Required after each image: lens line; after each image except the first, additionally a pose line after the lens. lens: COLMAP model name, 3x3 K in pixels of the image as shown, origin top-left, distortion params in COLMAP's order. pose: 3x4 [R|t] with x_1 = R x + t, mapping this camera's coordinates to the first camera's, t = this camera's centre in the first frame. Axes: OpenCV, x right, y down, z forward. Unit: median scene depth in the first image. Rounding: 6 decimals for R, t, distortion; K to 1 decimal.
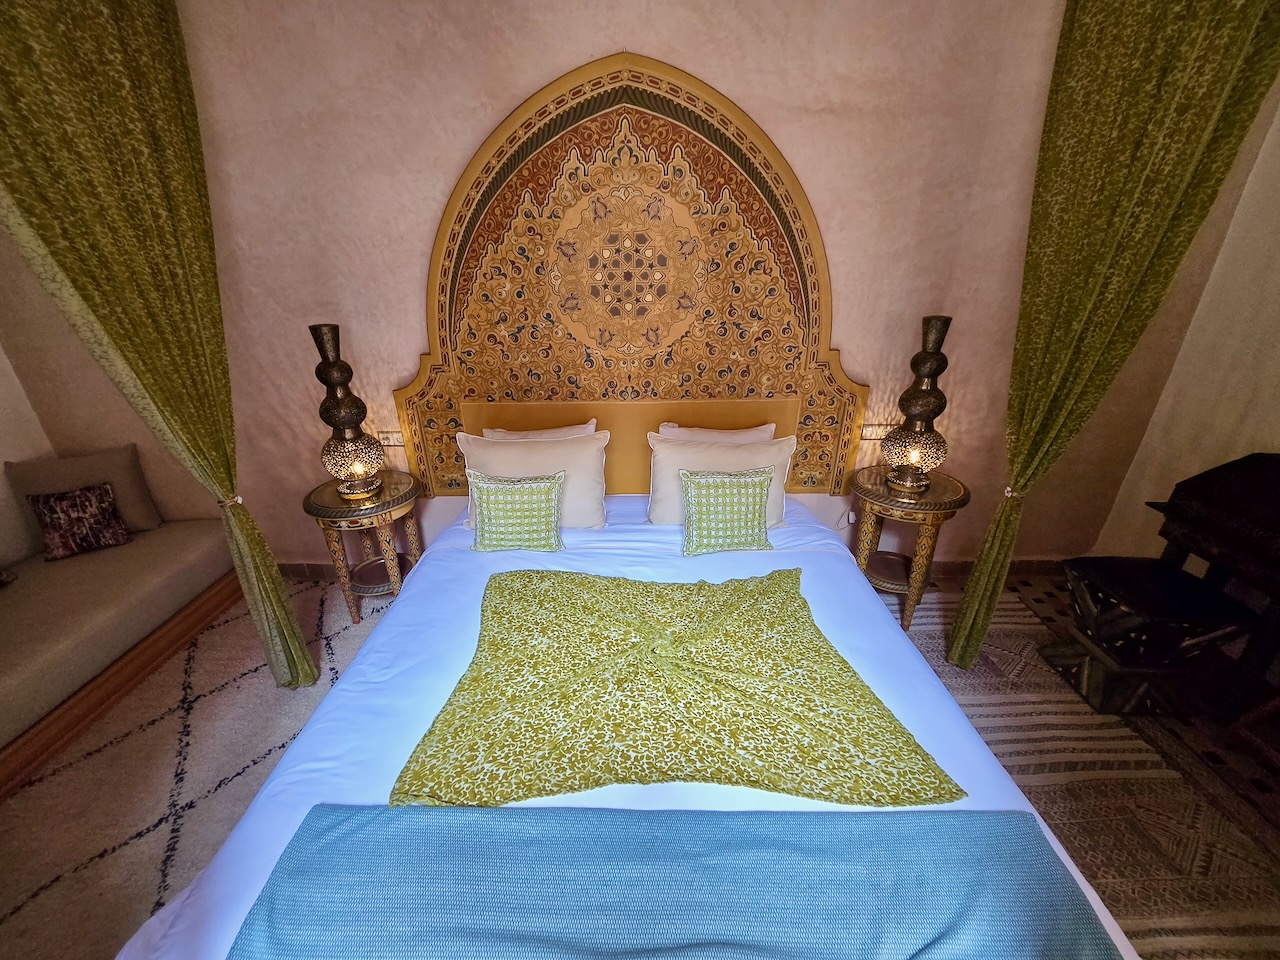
lens RADIAL K [[497.8, 0, 632.0], [0, 497.8, 483.5], [0, 0, 1]] dist [0.001880, 0.000005]
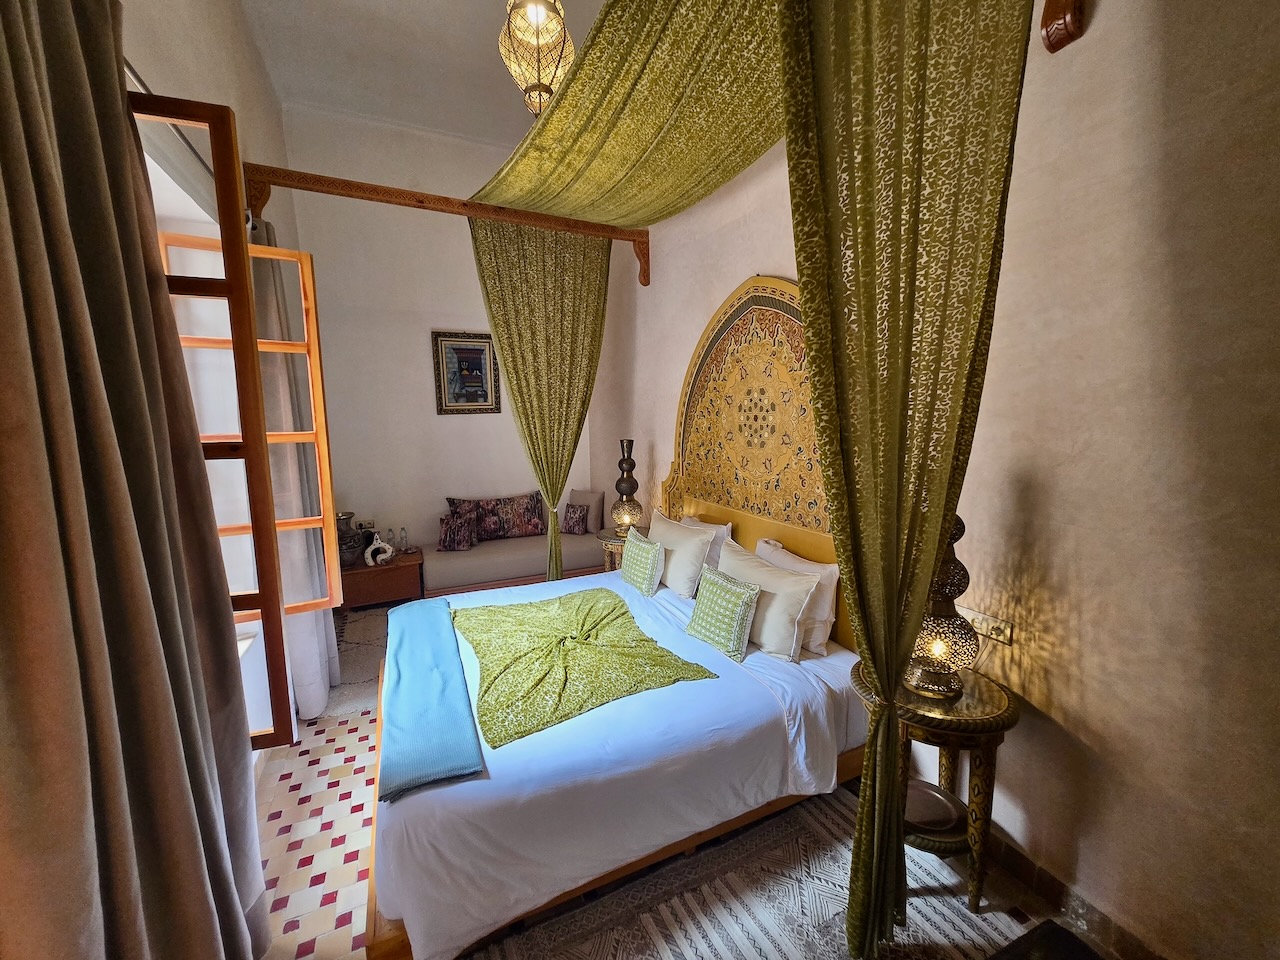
lens RADIAL K [[497.8, 0, 632.0], [0, 497.8, 483.5], [0, 0, 1]] dist [0.001880, 0.000005]
pose [[0.425729, 0.131077, -0.895307, 0.978128], [-0.361236, 0.931804, -0.035351, -0.091542], [0.829617, 0.338467, 0.444045, 0.205252]]
